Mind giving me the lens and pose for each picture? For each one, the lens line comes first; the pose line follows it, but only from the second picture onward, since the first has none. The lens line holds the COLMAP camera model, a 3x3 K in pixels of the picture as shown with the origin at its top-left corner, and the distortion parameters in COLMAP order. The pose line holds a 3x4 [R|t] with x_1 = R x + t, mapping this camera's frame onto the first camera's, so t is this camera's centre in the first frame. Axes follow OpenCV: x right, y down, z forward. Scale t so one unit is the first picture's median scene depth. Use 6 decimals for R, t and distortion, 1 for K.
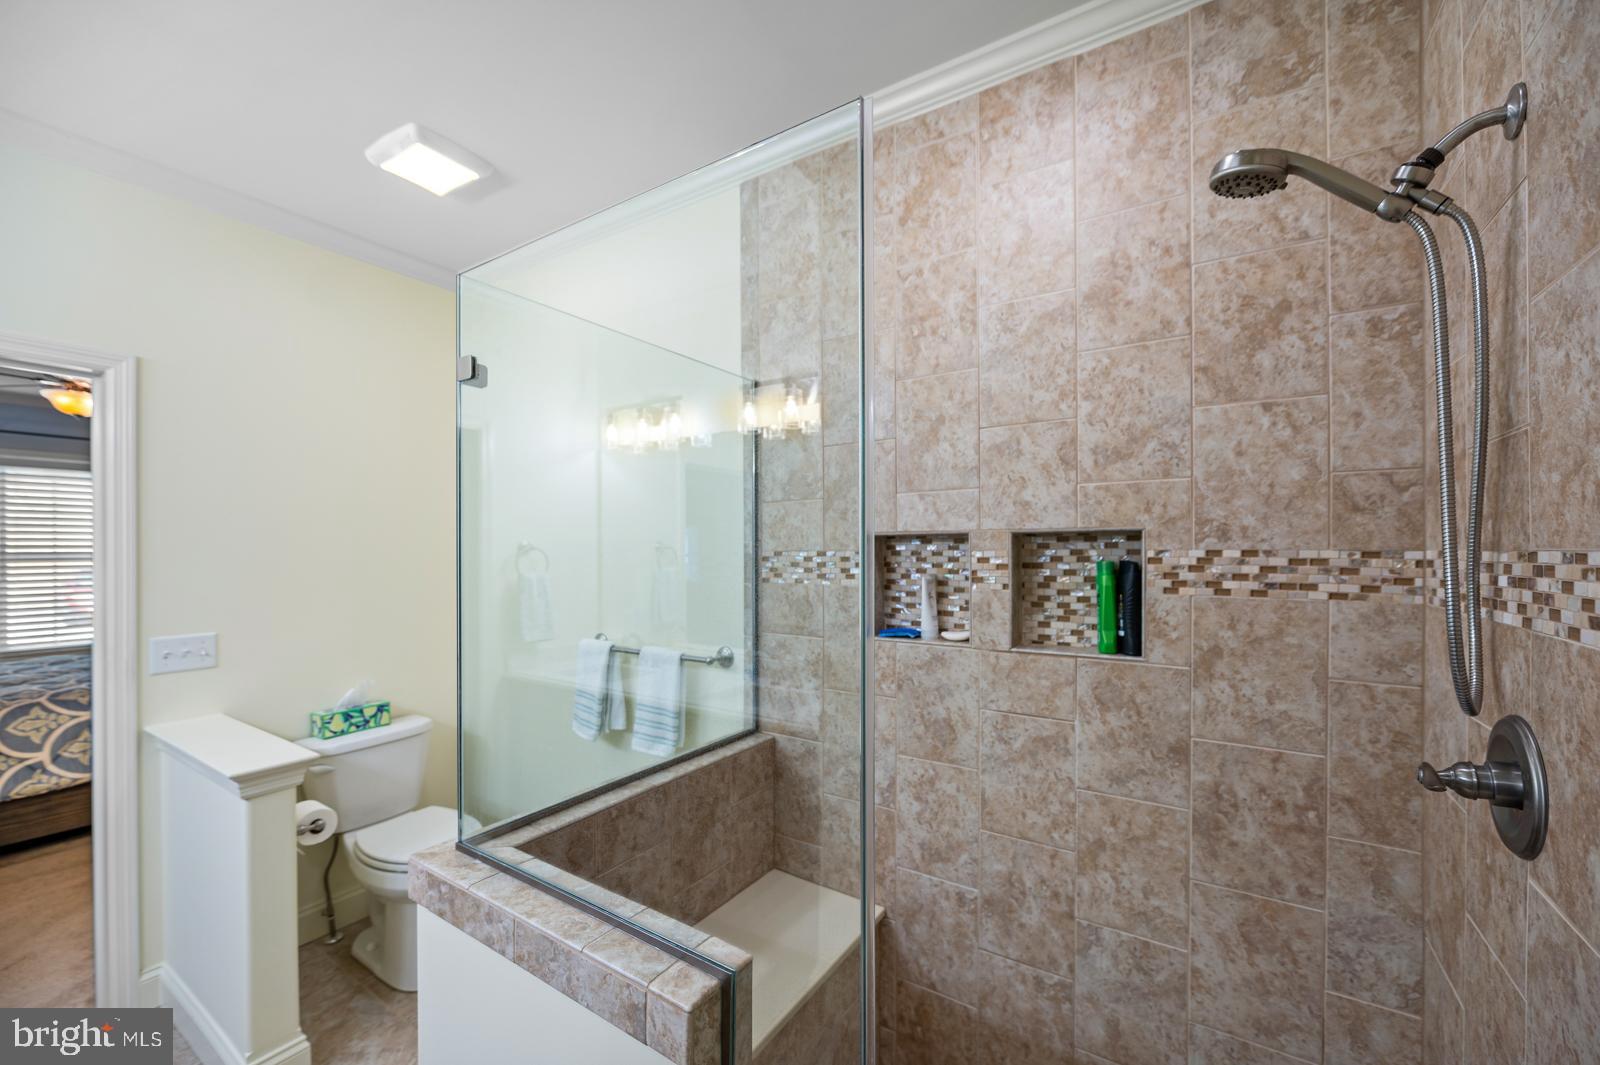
lens RADIAL K [[641.3, 0, 813.9], [0, 641.3, 548.3], [0, 0, 1]] dist [-0.010740, -0.000356]
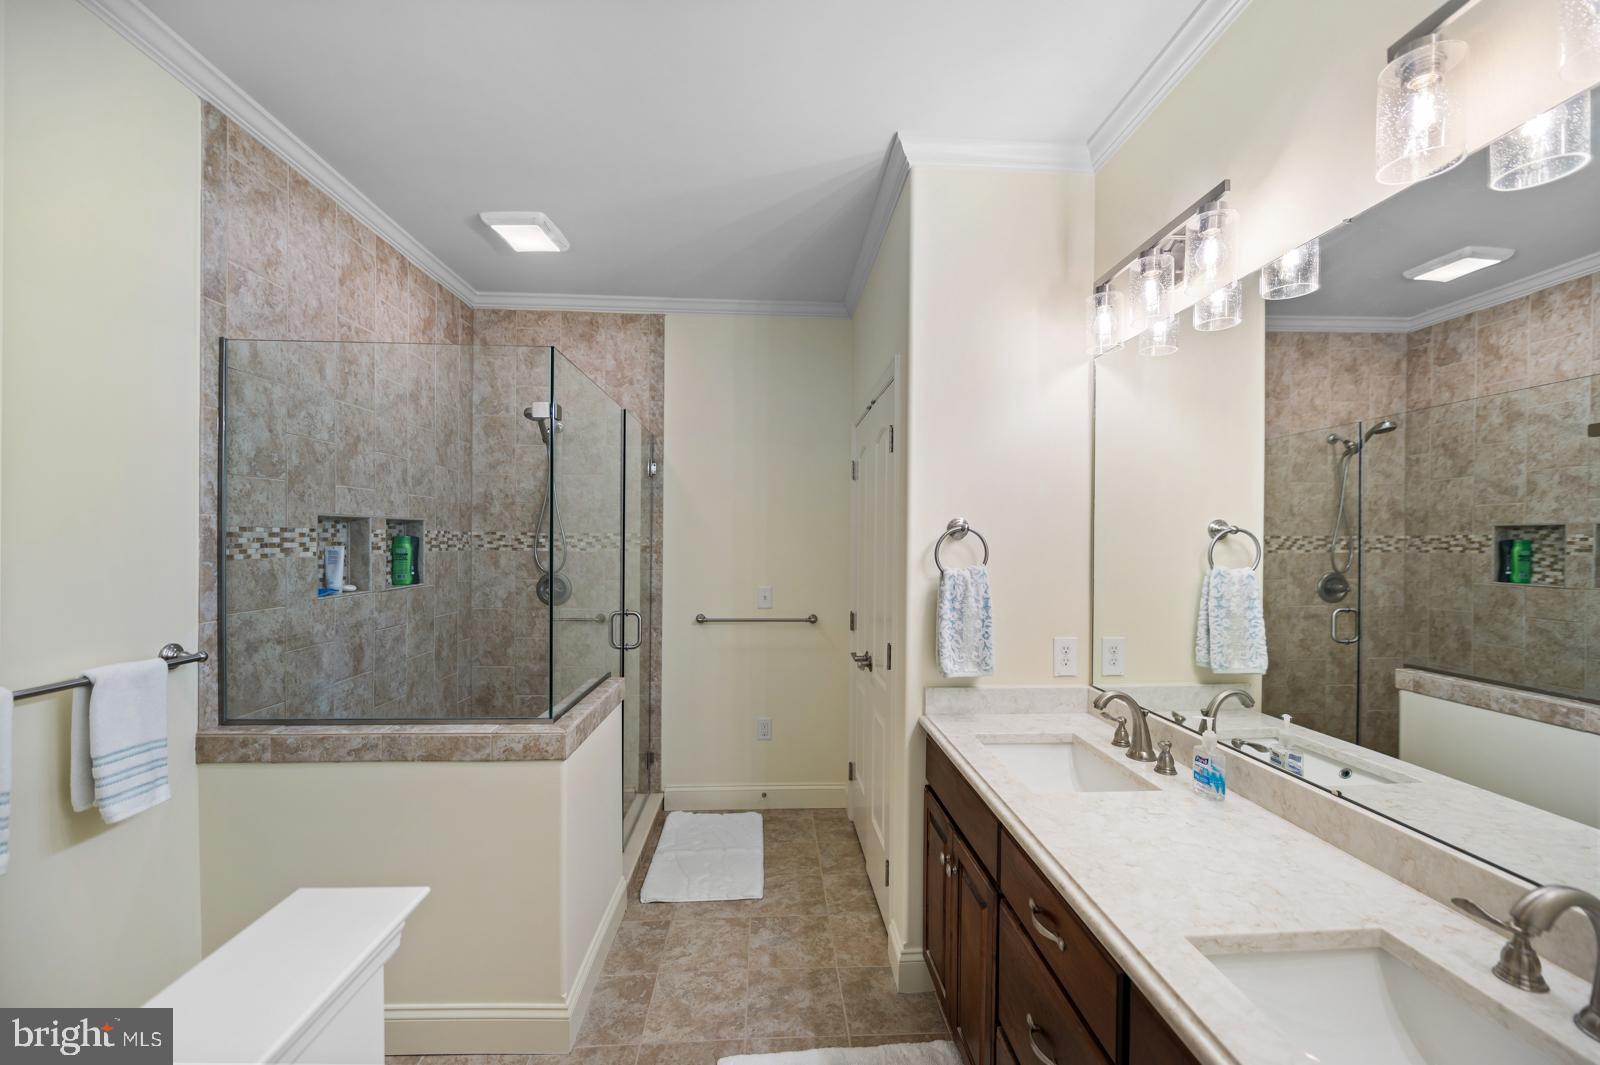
lens RADIAL K [[641.3, 0, 813.9], [0, 641.3, 548.3], [0, 0, 1]] dist [-0.010740, -0.000356]
pose [[-0.597617, -0.013067, 0.801676, -1.441344], [-0.004114, 0.999904, 0.013231, 0.022358], [-0.801771, 0.004609, -0.597613, 0.947667]]
